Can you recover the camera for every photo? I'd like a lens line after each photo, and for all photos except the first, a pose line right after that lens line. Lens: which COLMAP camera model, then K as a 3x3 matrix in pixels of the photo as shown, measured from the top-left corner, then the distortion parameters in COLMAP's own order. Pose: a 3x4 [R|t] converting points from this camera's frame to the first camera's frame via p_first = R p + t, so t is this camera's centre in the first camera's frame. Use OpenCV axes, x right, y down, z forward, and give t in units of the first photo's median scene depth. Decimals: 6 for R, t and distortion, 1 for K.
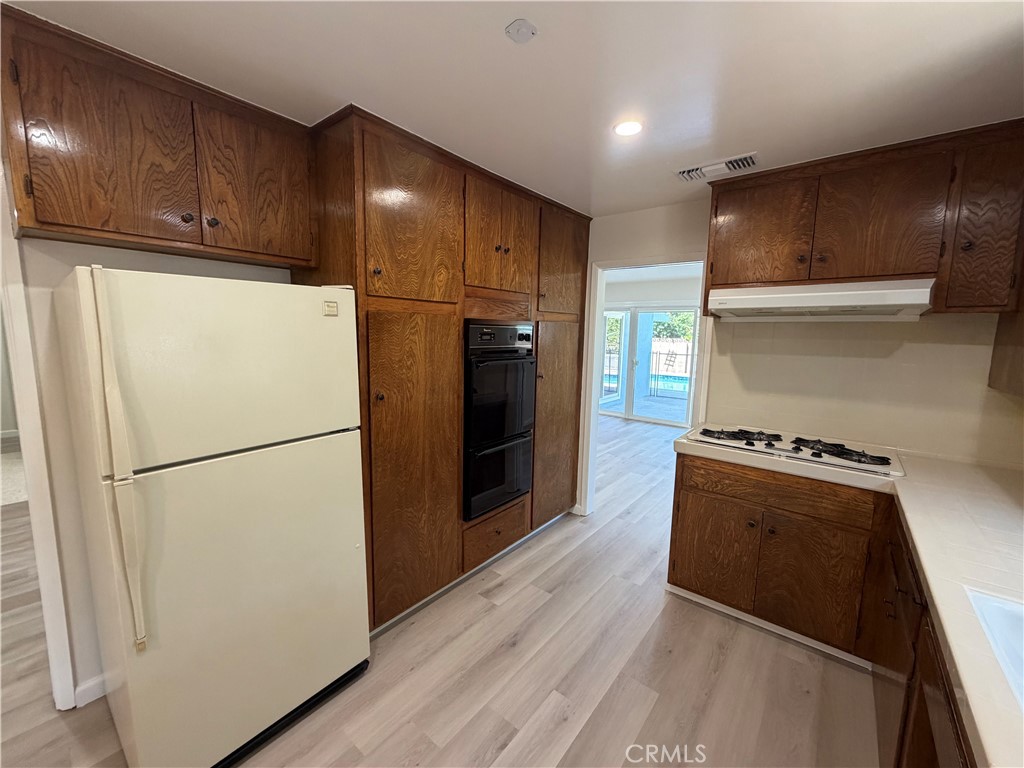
lens RADIAL K [[408.7, 0, 519.4], [0, 408.7, 377.3], [0, 0, 1]] dist [0.003016, 0.000306]
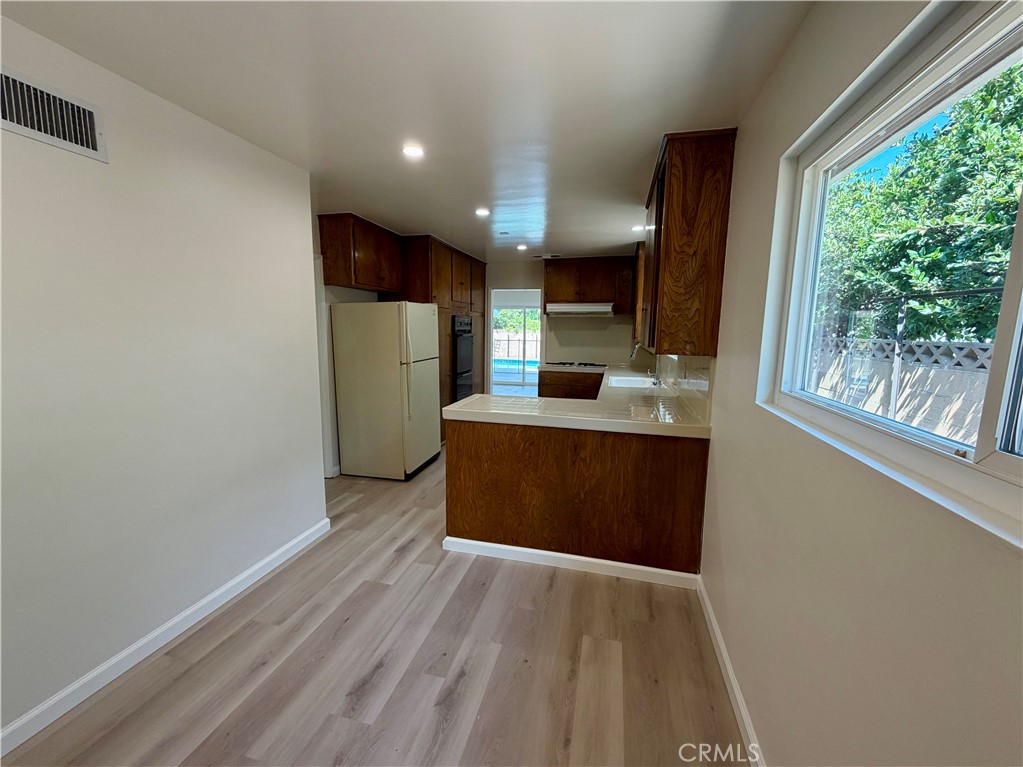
lens RADIAL K [[408.3, 0, 512.2], [0, 408.3, 381.2], [0, 0, 1]] dist [0.003016, 0.000306]
pose [[0.910418, -0.065535, 0.408465, -0.819961], [0.055472, 0.997795, 0.036448, 0.161968], [-0.409953, -0.010525, 0.912046, -1.254755]]
